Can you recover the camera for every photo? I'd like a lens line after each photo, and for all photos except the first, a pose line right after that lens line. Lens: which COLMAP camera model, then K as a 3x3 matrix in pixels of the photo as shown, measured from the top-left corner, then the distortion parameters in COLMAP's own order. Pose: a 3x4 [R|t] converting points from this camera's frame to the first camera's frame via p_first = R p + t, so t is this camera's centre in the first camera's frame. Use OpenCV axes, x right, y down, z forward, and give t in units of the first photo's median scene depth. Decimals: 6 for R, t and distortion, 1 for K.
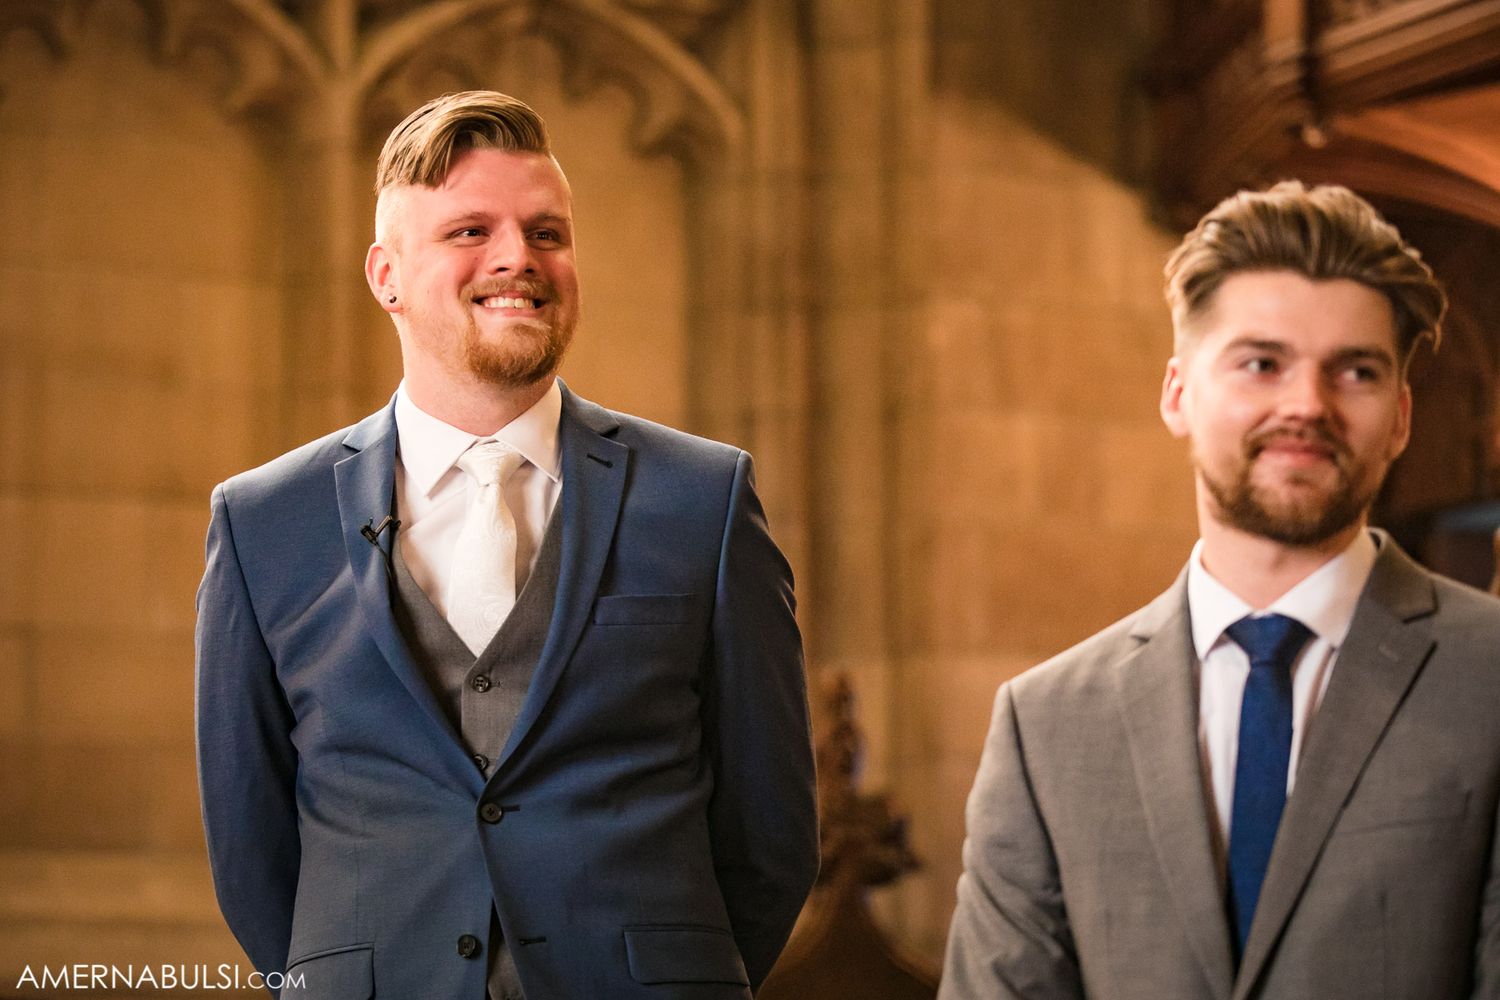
lens RADIAL K [[4401.0, 0, 750.0], [0, 4401.0, 500.0], [0, 0, 1]] dist [-0.010202, -0.194106]
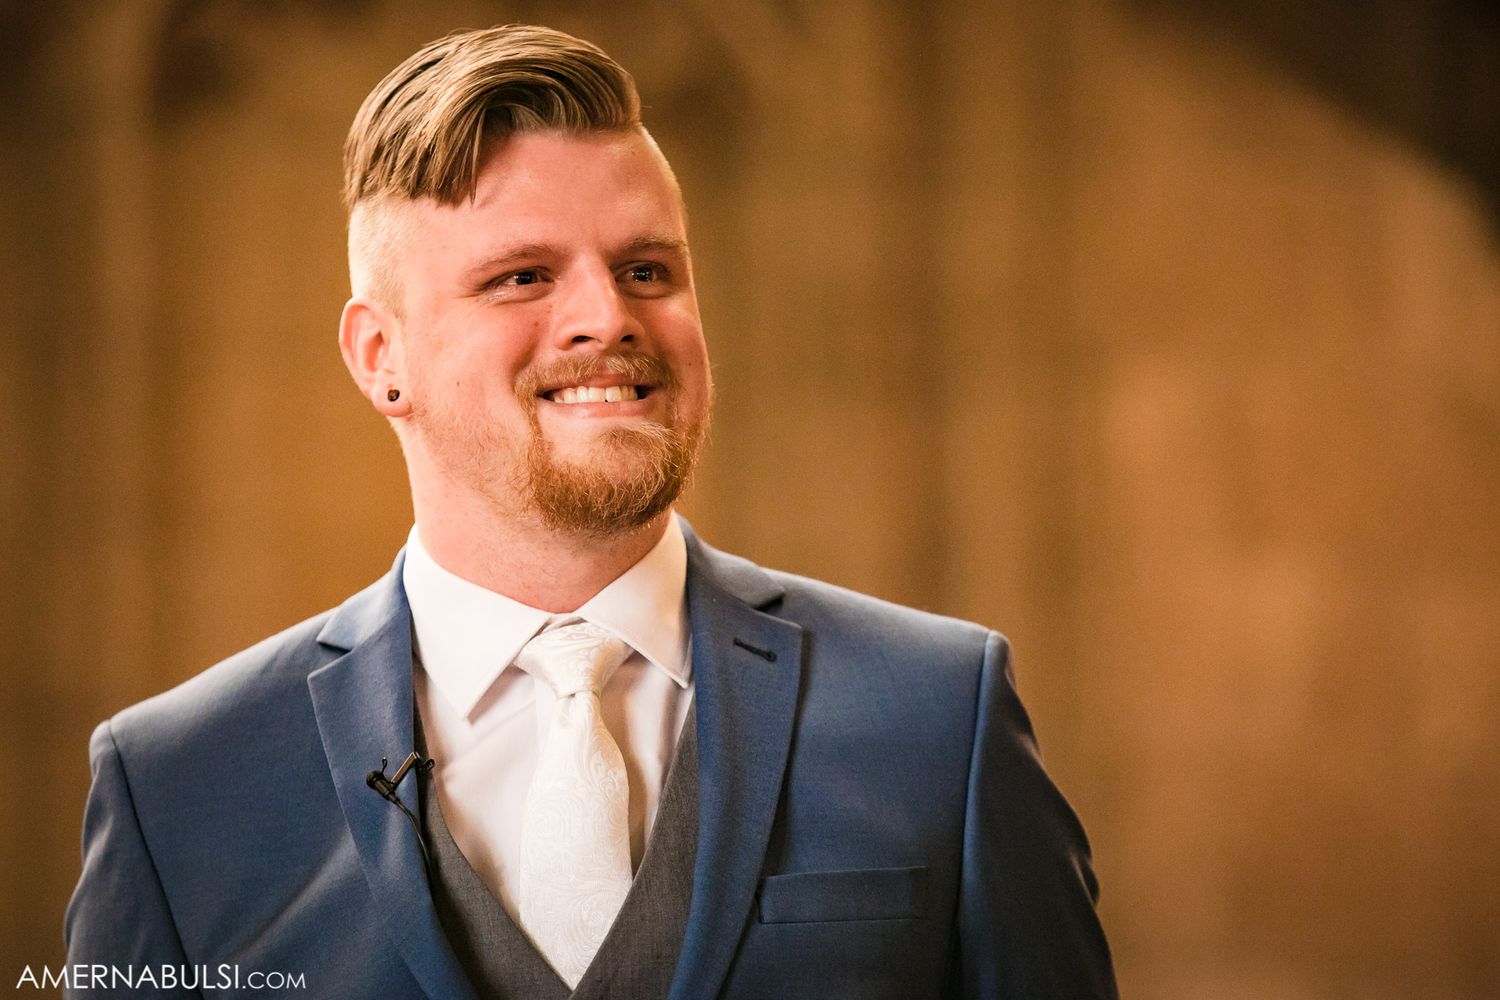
lens RADIAL K [[8628.8, 0, 750.0], [0, 8628.8, 500.0], [0, 0, 1]] dist [-0.452837, -0.380581]
pose [[0.998506, -0.046138, -0.029275, 0.000291], [0.045358, 0.998612, -0.026769, 0.002044], [0.030469, 0.025401, 0.999213, -0.165116]]
